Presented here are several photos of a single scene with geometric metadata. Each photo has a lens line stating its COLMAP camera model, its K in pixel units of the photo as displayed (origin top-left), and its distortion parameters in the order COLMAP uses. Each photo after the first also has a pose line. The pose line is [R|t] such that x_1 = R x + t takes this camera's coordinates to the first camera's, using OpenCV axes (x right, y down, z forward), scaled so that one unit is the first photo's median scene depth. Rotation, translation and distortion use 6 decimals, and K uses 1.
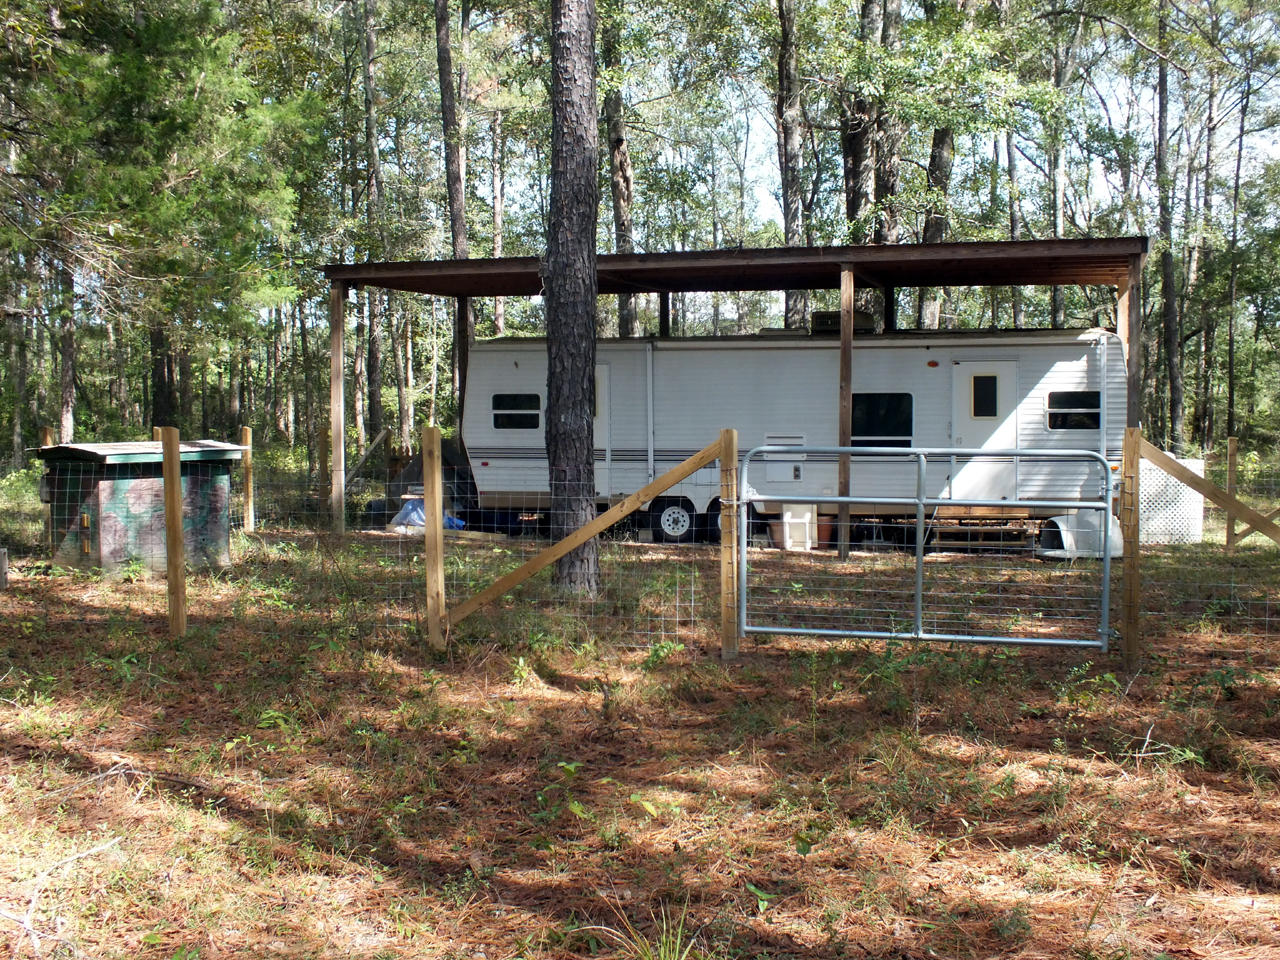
lens RADIAL K [[1558.3, 0, 641.9], [0, 1558.3, 479.2], [0, 0, 1]] dist [-0.094295, 0.000000]
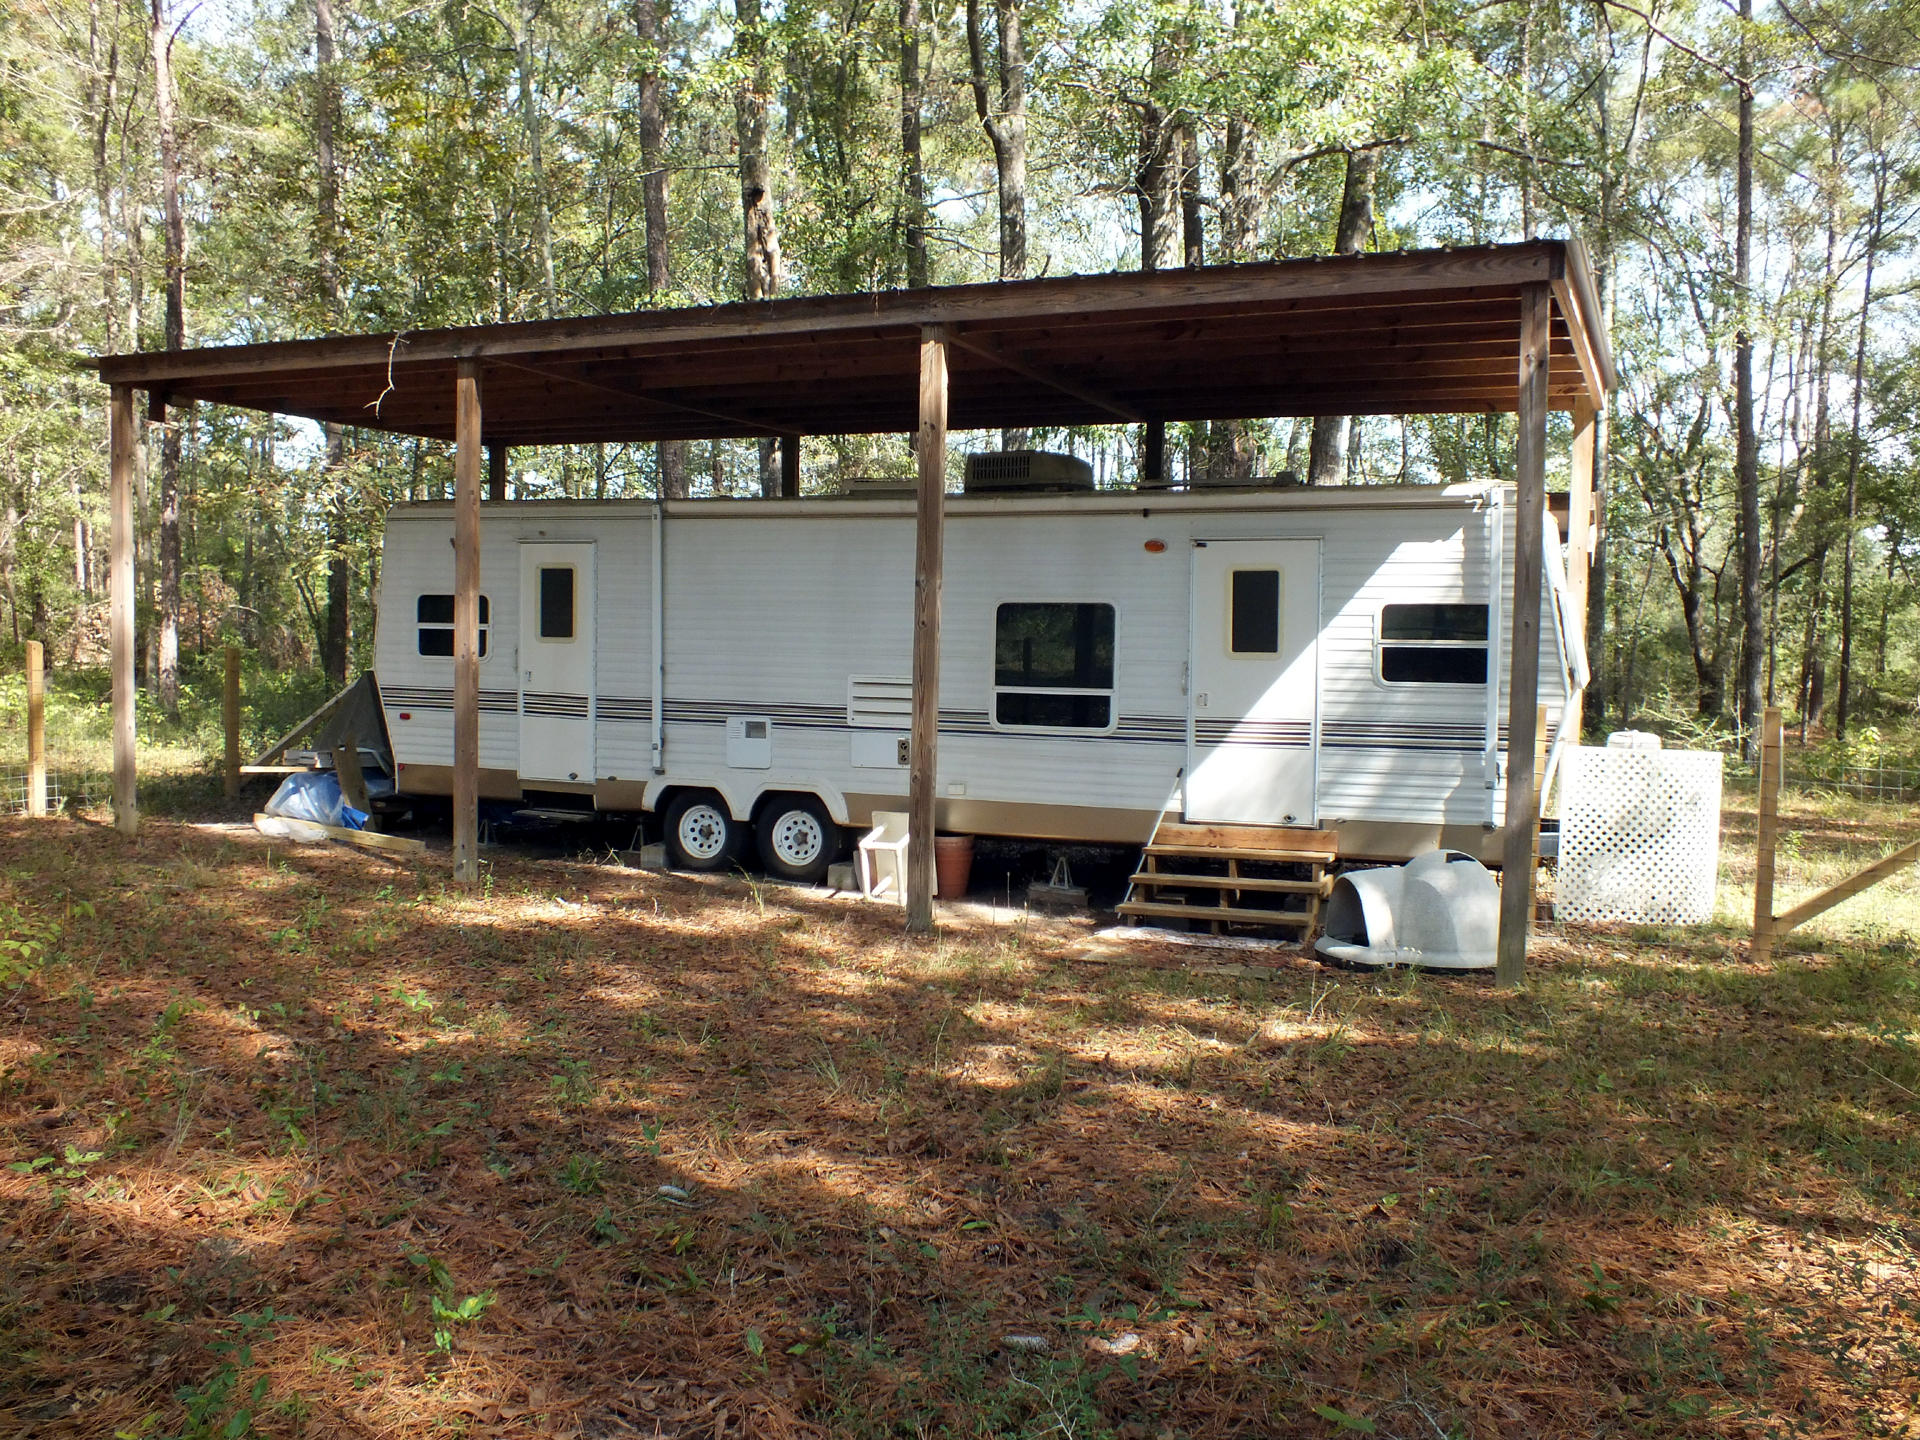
lens RADIAL K [[1662.1, 0, 955.2], [0, 1662.1, 717.9], [0, 0, 1]] dist [-0.078305, -0.011403]
pose [[0.988501, 0.029948, -0.148217, 0.203515], [-0.030727, 0.999523, -0.002968, -0.014767], [0.148057, 0.007488, 0.988950, 0.457325]]
